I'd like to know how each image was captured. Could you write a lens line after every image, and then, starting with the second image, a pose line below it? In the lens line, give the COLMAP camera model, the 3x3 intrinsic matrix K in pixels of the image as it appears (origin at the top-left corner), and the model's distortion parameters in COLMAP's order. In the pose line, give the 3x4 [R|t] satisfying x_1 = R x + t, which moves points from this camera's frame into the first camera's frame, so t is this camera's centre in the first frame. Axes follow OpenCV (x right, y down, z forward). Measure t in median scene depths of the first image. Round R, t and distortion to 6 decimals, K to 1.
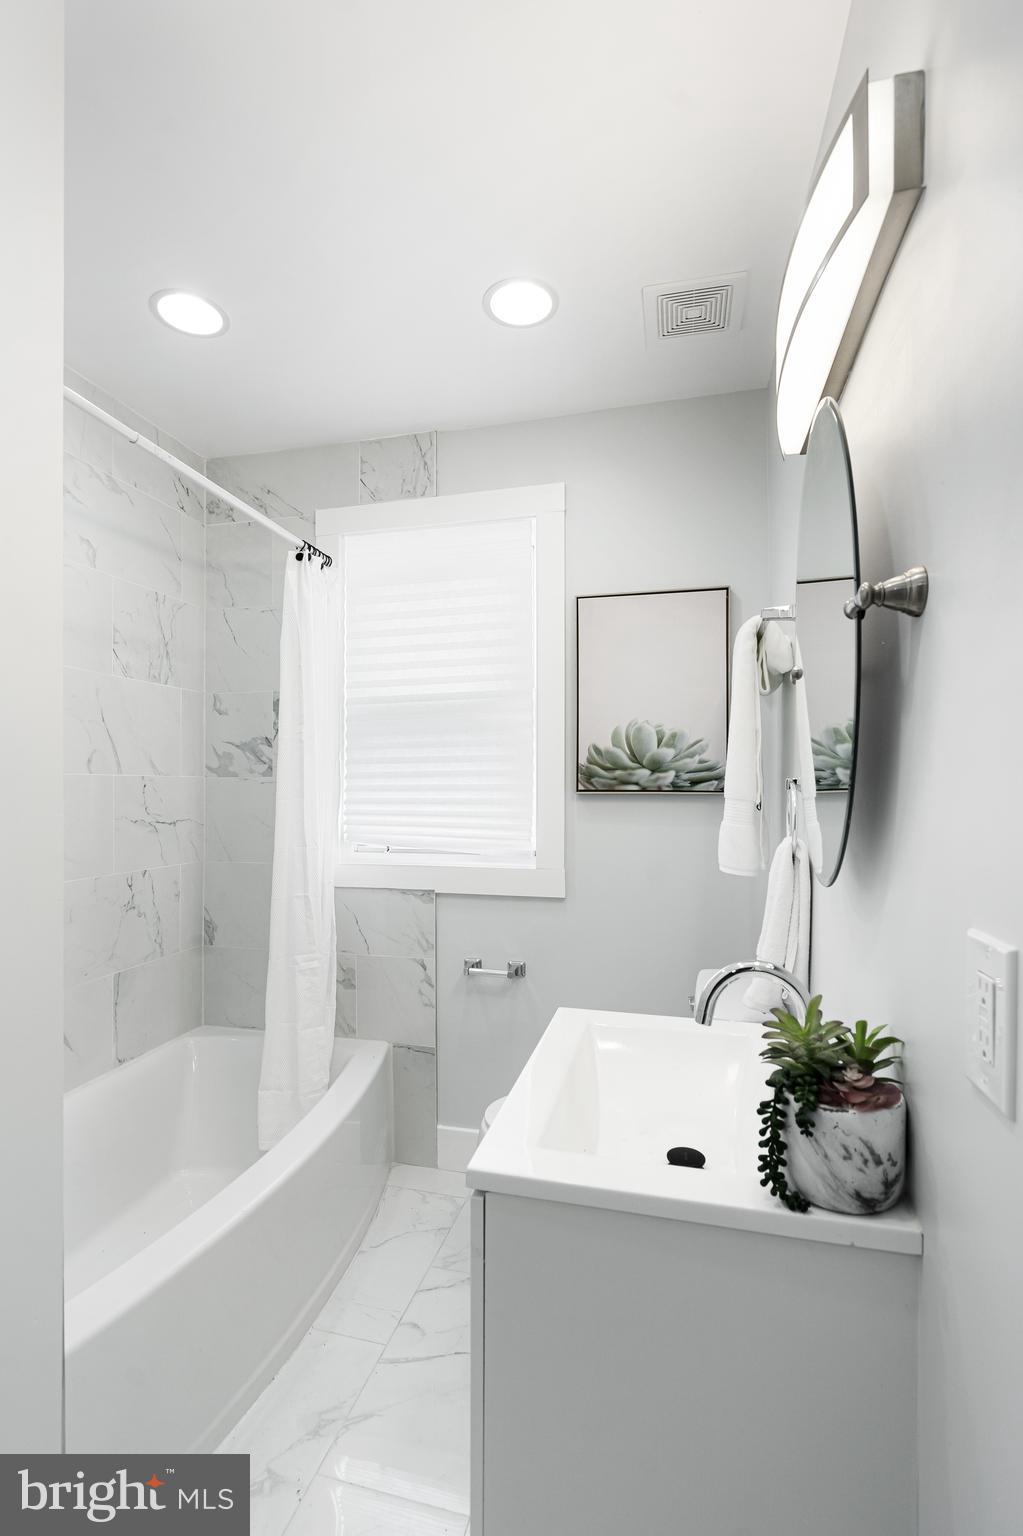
lens RADIAL K [[695.9, 0, 512.5], [0, 695.9, 793.6], [0, 0, 1]] dist [-0.000368, 0.000245]
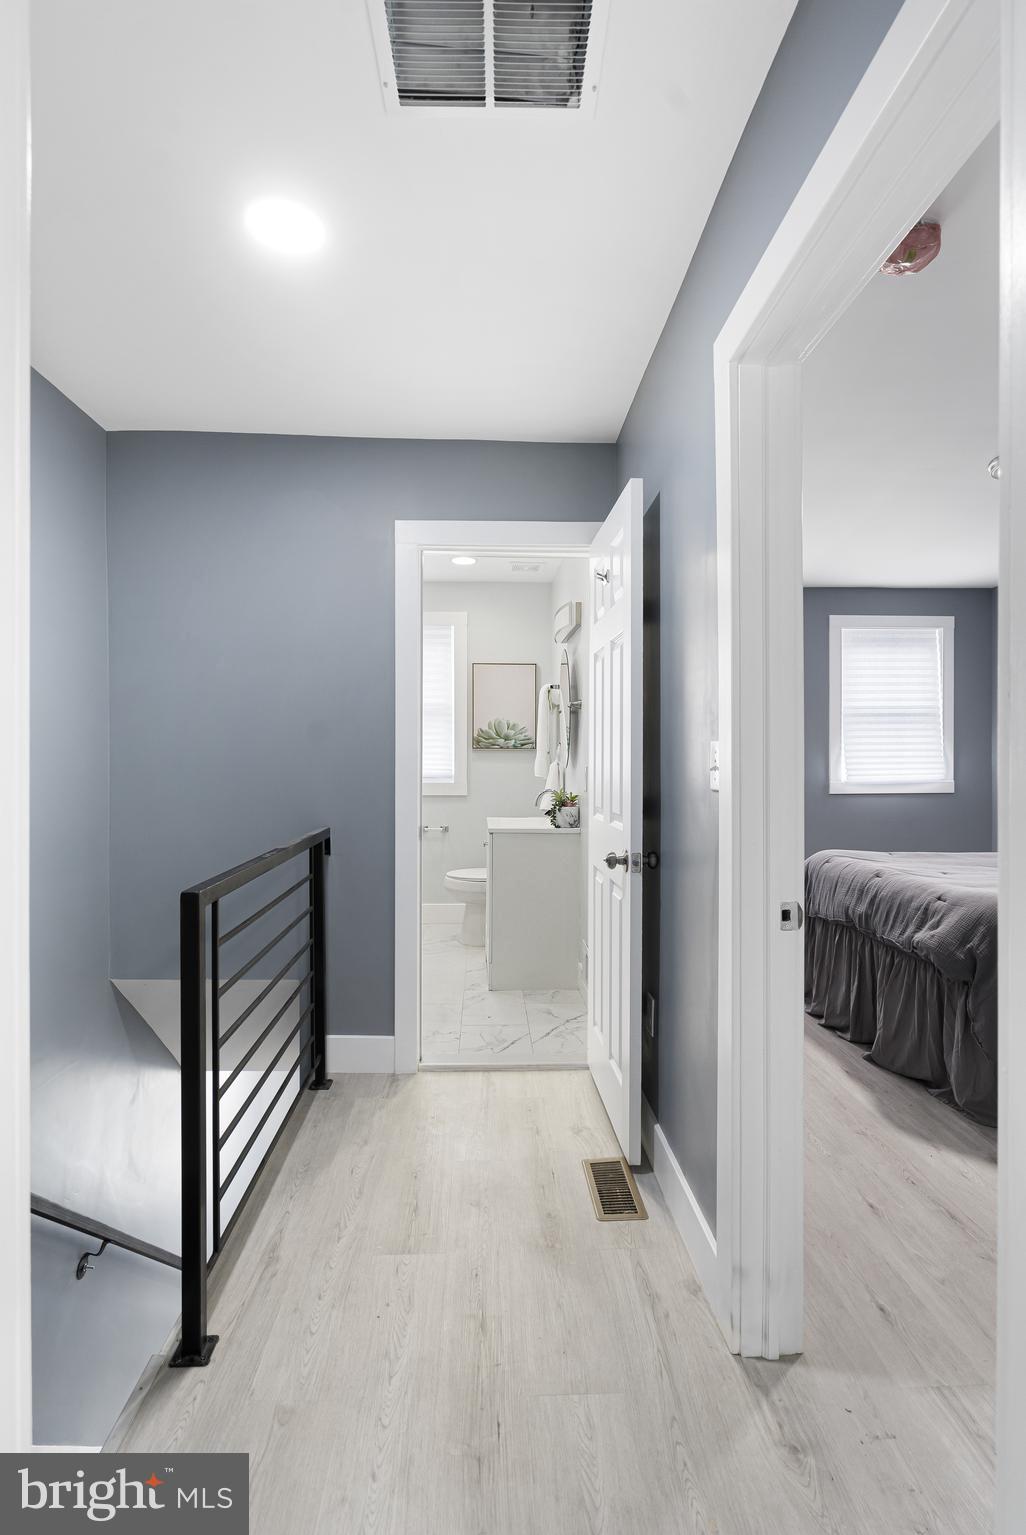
lens RADIAL K [[698.6, 0, 513.0], [0, 698.6, 767.5], [0, 0, 1]] dist [0.001352, 0.000551]
pose [[0.954921, -0.000966, 0.296859, -0.478340], [0.000496, 0.999999, 0.001658, 0.057644], [-0.296860, -0.001436, 0.954920, -1.273498]]
